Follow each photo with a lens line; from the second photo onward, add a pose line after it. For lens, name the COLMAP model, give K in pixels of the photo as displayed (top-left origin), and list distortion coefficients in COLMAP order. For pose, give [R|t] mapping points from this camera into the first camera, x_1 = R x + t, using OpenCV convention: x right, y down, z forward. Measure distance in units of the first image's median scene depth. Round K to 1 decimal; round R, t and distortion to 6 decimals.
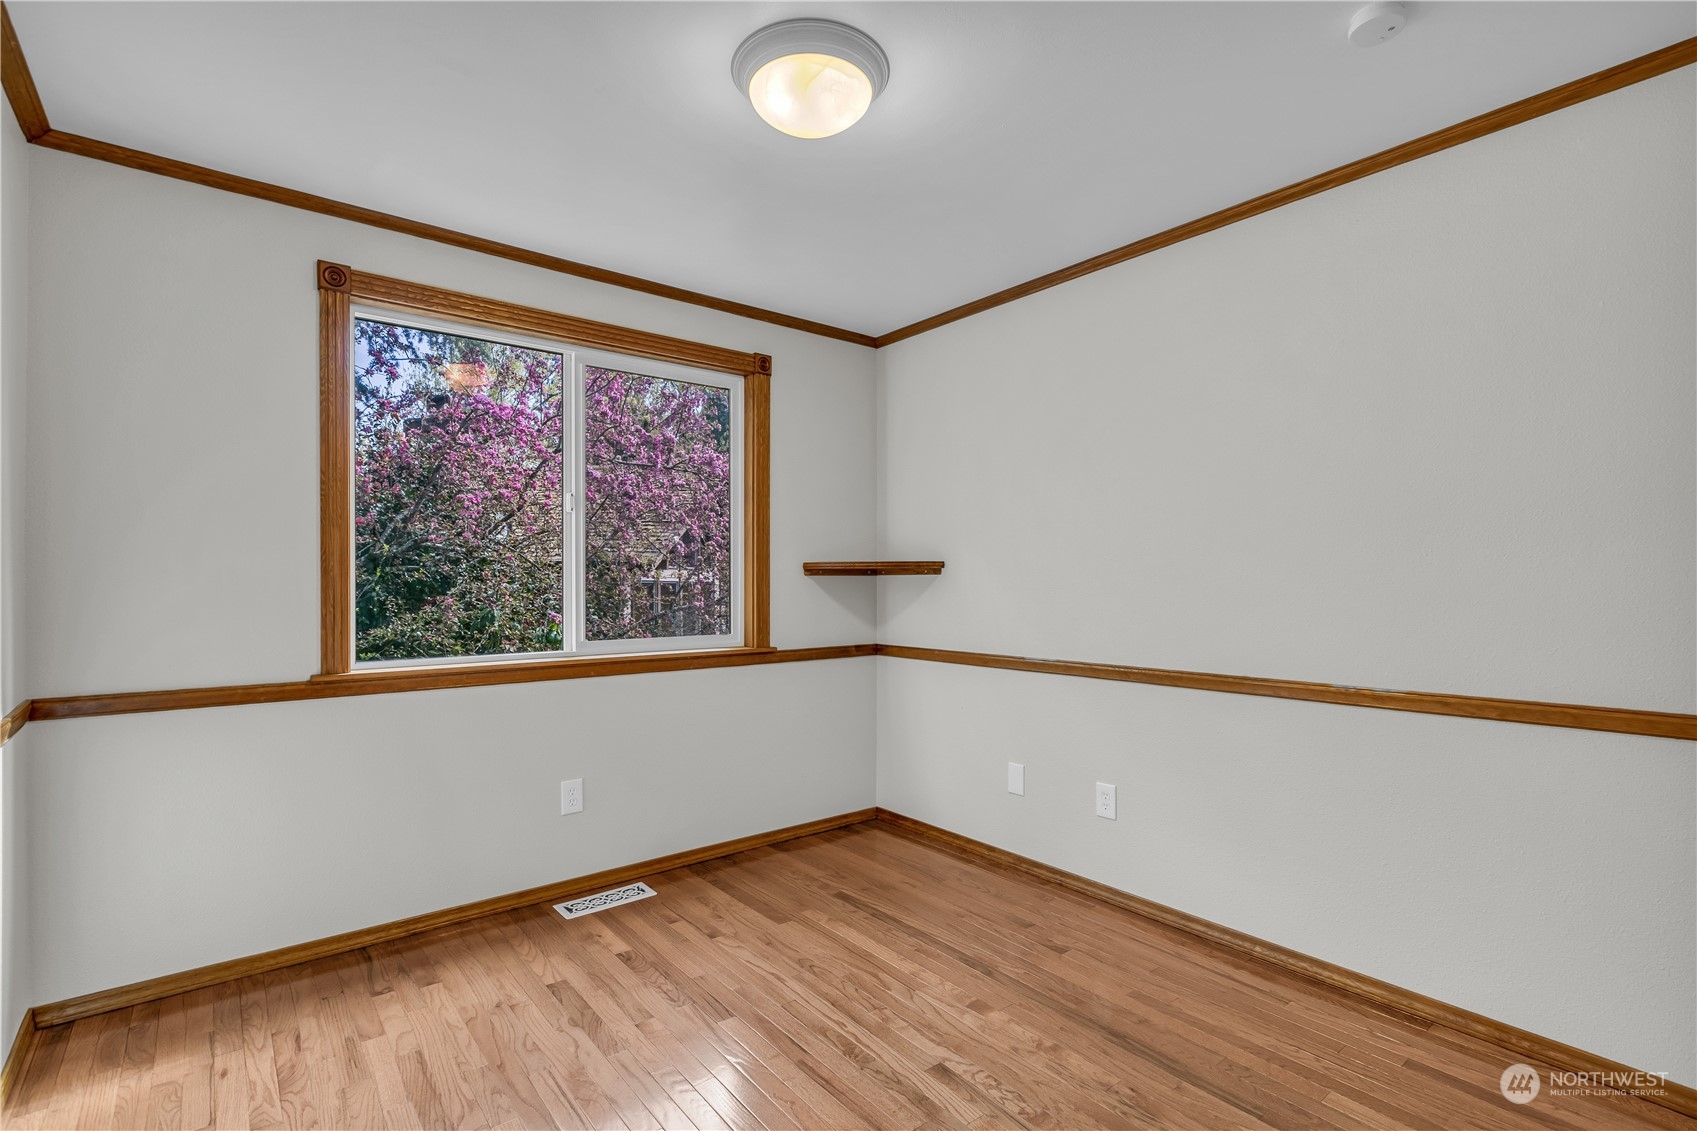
lens RADIAL K [[772.8, 0, 849.4], [0, 772.8, 546.2], [0, 0, 1]] dist [-0.000829, 0.000328]
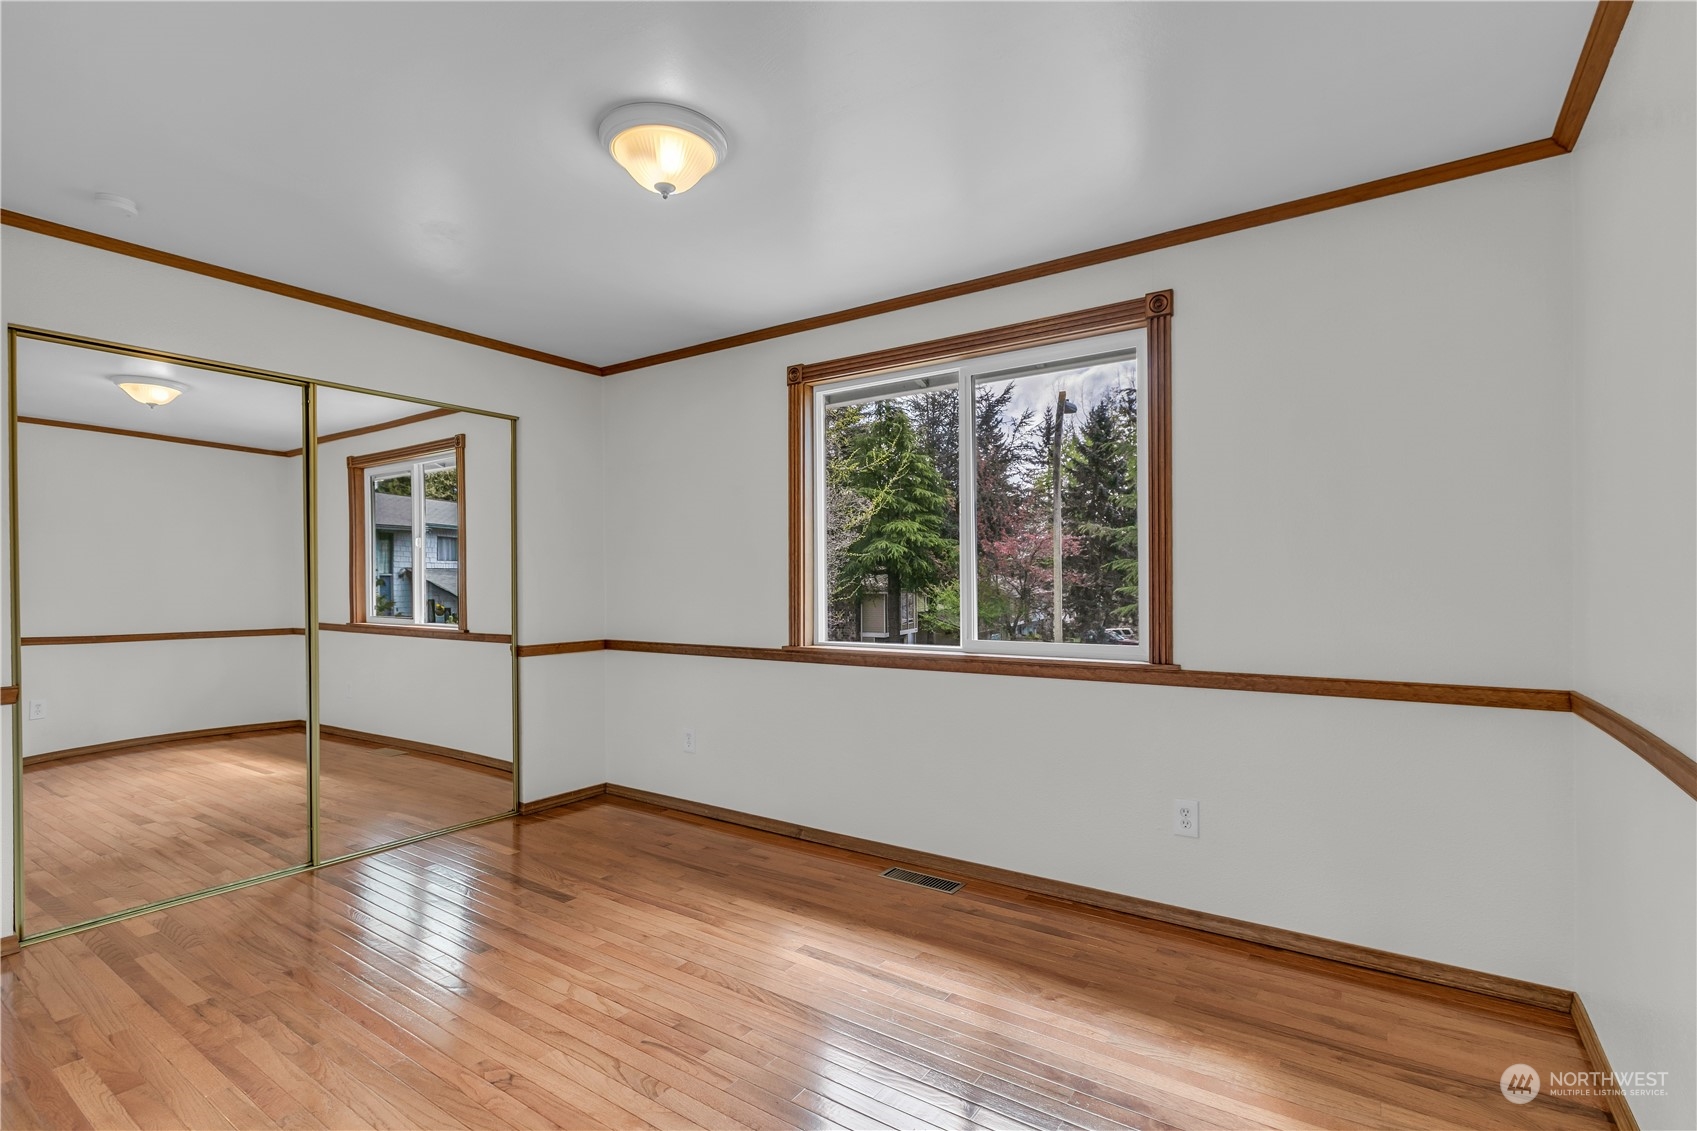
lens RADIAL K [[787.3, 0, 848.5], [0, 787.3, 565.5], [0, 0, 1]] dist [-0.001685, -0.000061]
pose [[0.279895, -0.019425, -0.959834, 0.722195], [0.048897, 0.998786, -0.005954, 0.023374], [0.958785, -0.045266, 0.280505, 0.599501]]
